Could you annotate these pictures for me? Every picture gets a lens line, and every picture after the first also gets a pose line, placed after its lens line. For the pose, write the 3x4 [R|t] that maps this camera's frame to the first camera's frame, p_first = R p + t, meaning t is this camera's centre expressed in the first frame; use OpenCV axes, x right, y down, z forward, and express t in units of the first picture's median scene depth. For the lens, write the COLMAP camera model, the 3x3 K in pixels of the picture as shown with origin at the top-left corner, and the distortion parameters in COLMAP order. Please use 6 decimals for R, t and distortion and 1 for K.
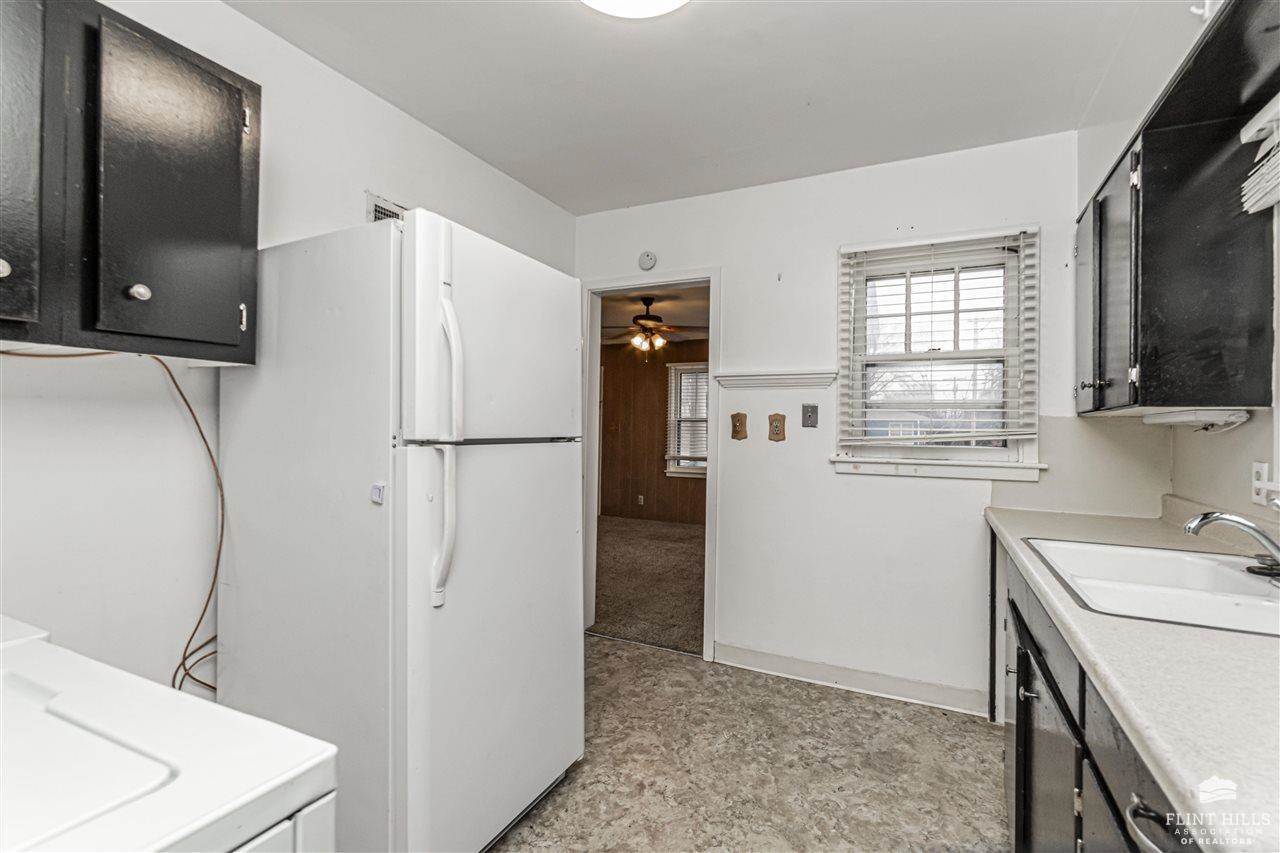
lens RADIAL K [[574.3, 0, 646.5], [0, 574.3, 431.2], [0, 0, 1]] dist [-0.002139, 0.002928]
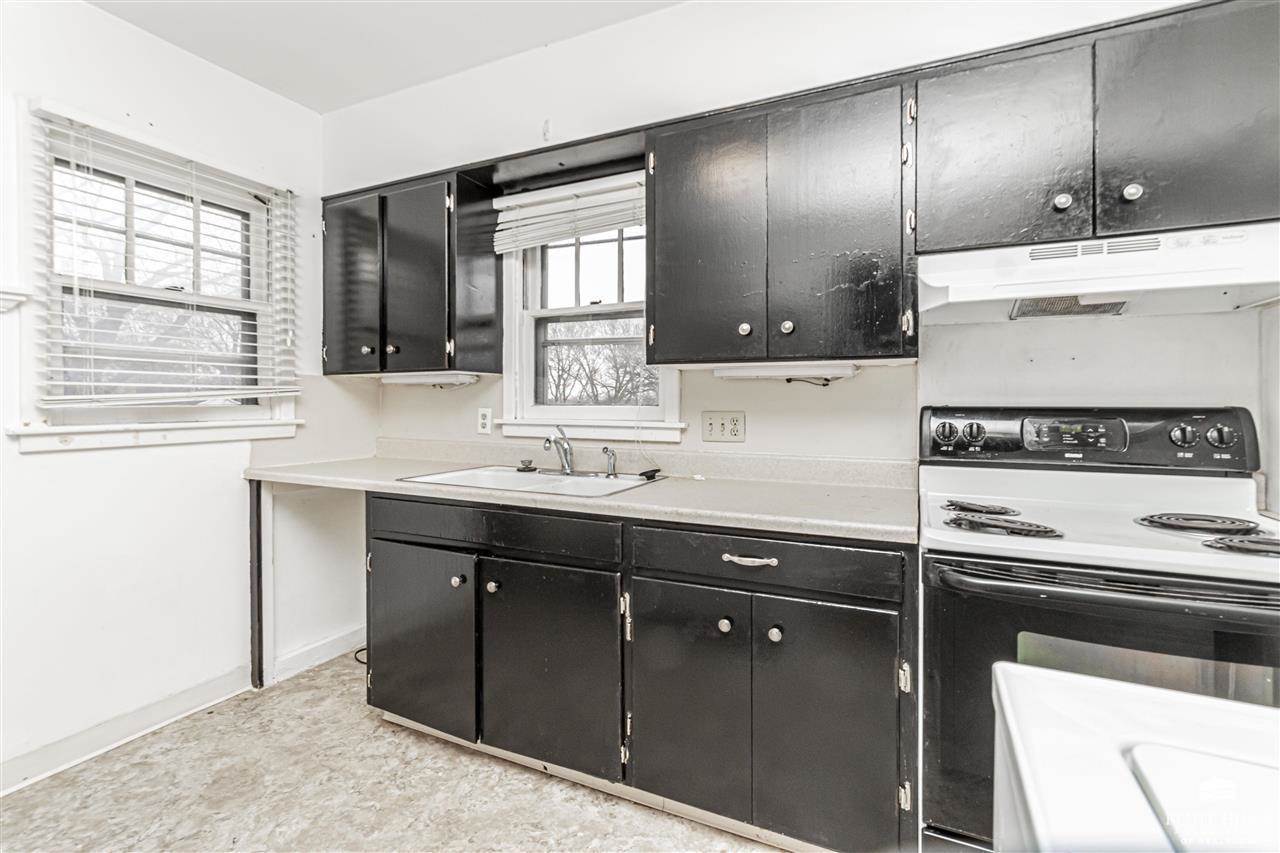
lens RADIAL K [[574.3, 0, 637.1], [0, 574.3, 419.6], [0, 0, 1]] dist [-0.002139, 0.002928]
pose [[-0.008020, -0.048073, 0.998812, -0.346228], [0.000643, 0.998843, 0.048080, 0.006202], [-0.999968, 0.001027, -0.007979, 0.367312]]
